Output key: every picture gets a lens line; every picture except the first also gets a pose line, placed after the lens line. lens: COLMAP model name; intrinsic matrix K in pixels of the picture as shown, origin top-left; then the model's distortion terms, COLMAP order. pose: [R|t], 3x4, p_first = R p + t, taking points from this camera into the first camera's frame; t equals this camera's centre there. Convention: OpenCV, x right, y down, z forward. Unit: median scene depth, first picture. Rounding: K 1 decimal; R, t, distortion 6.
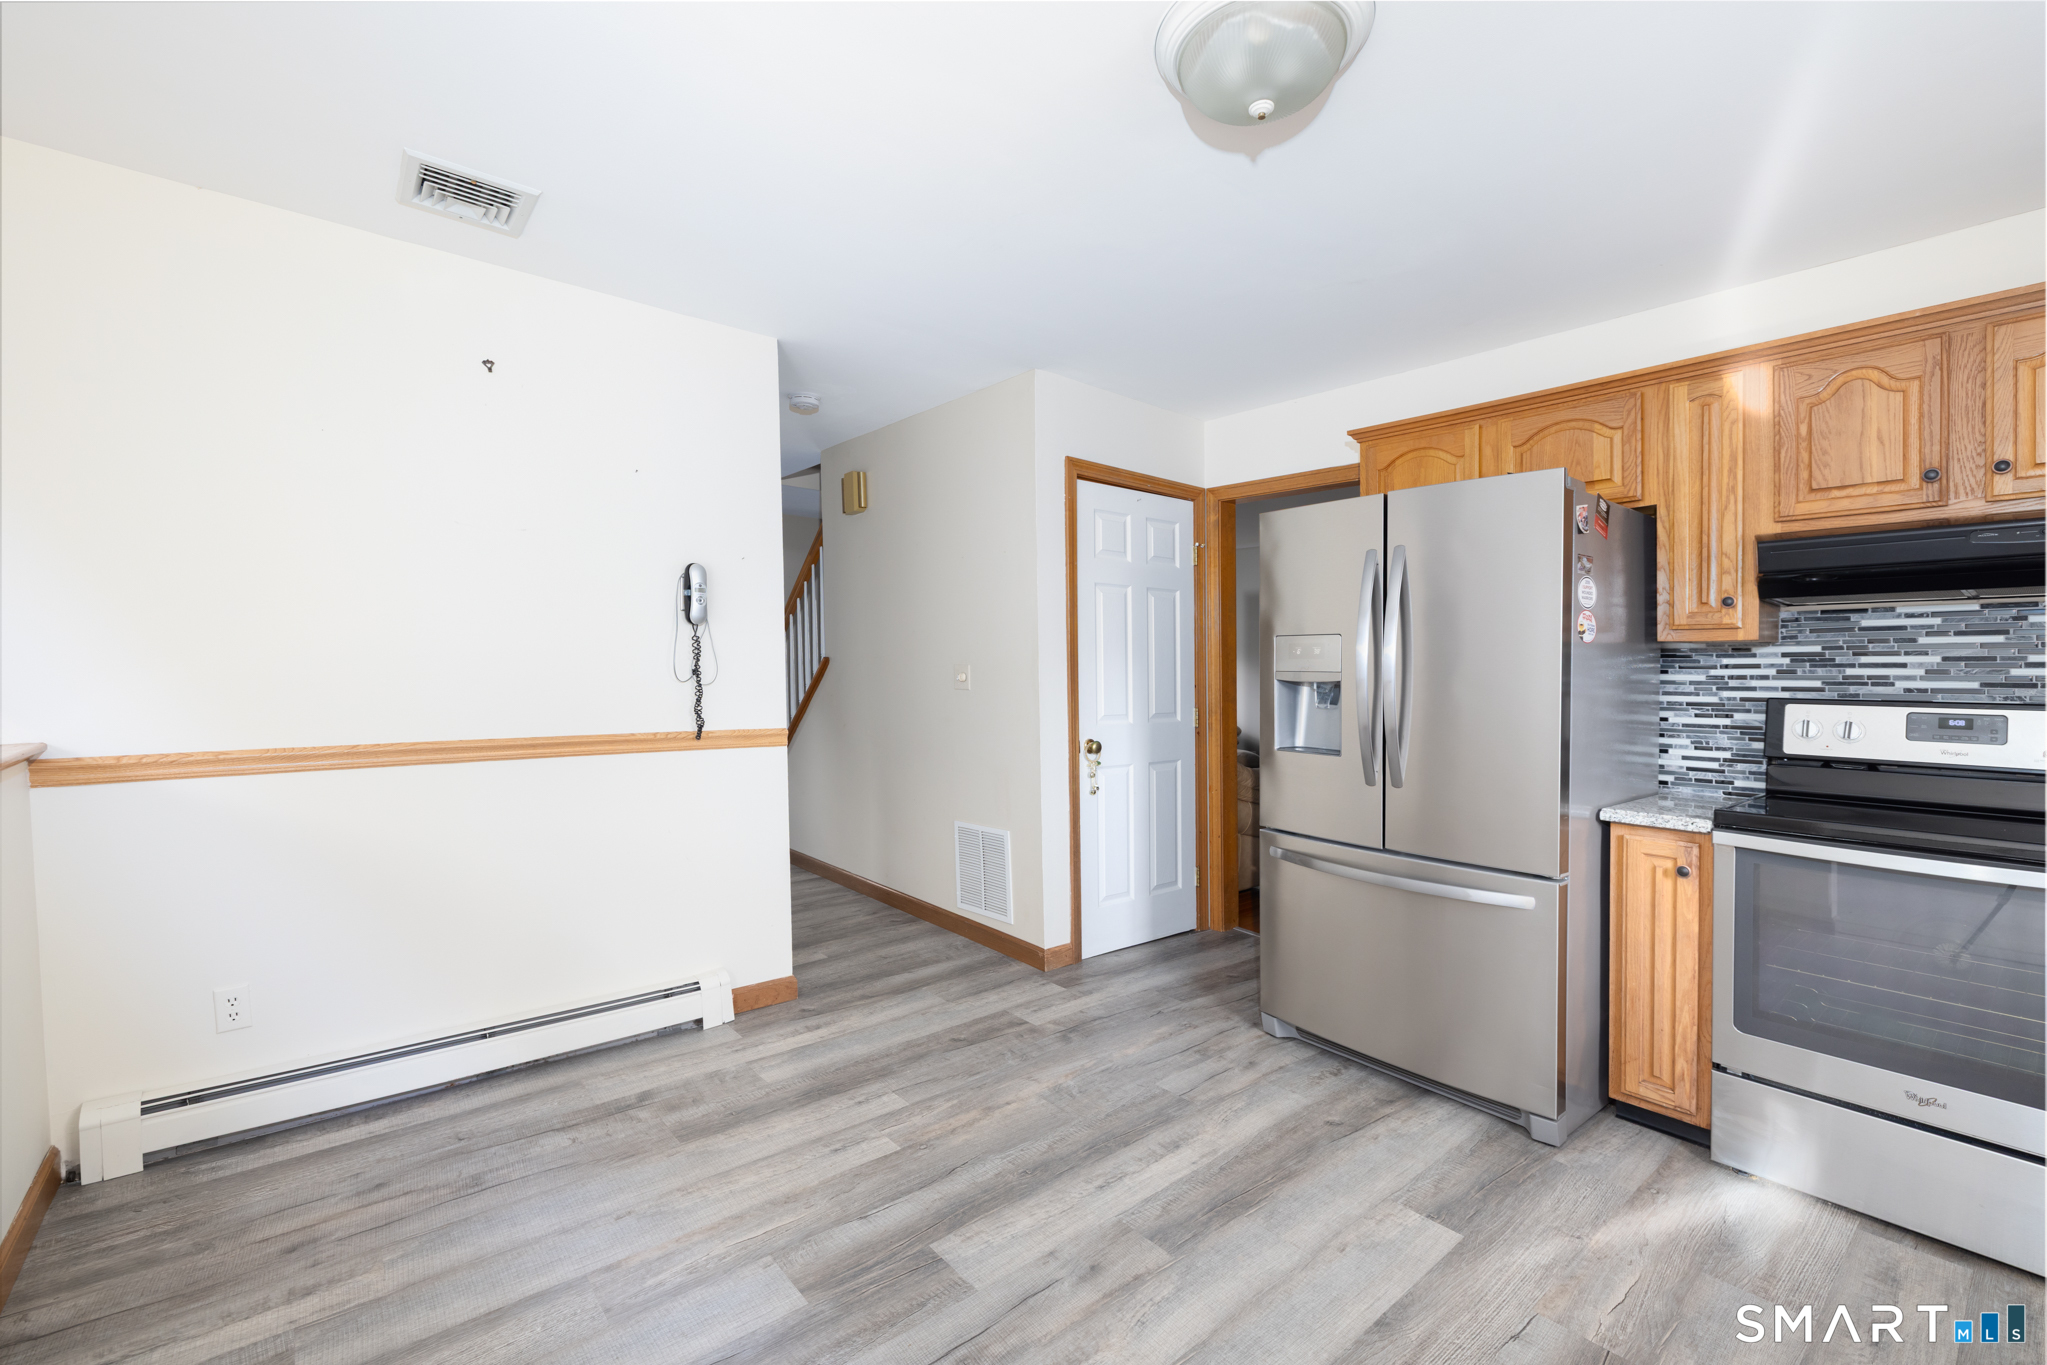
lens RADIAL K [[871.4, 0, 1018.6], [0, 871.4, 641.3], [0, 0, 1]] dist [0.000365, -0.000036]
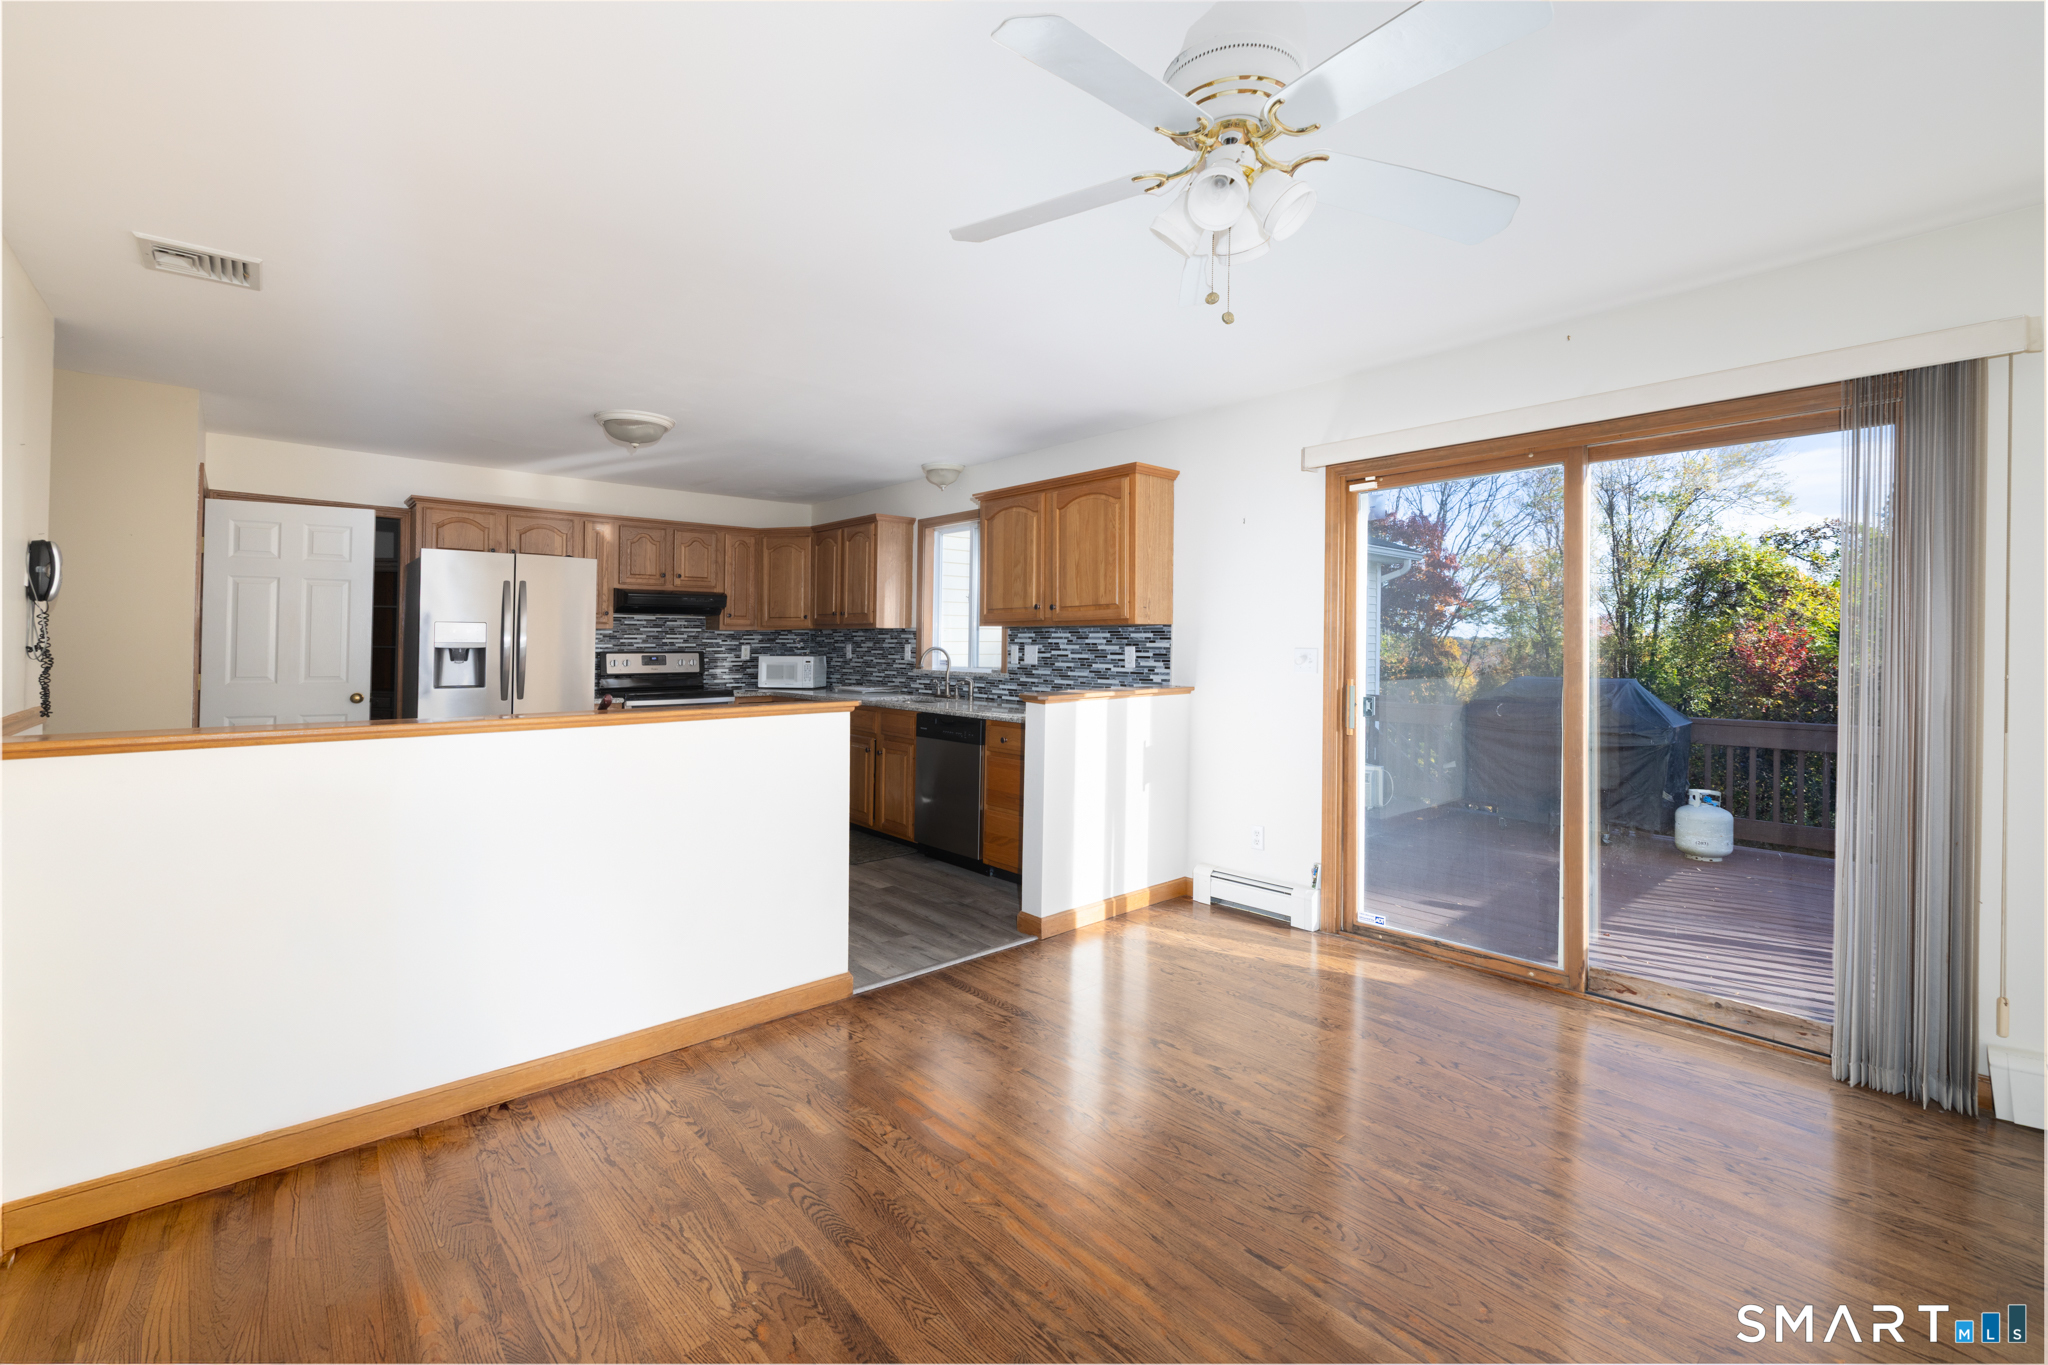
lens RADIAL K [[871.8, 0, 1019.1], [0, 871.8, 641.2], [0, 0, 1]] dist [0.000365, -0.000036]
pose [[-0.032249, -0.005592, 0.999464, -1.807239], [-0.027987, 0.999597, 0.004689, -0.010776], [-0.999088, -0.027821, -0.032392, -0.124040]]
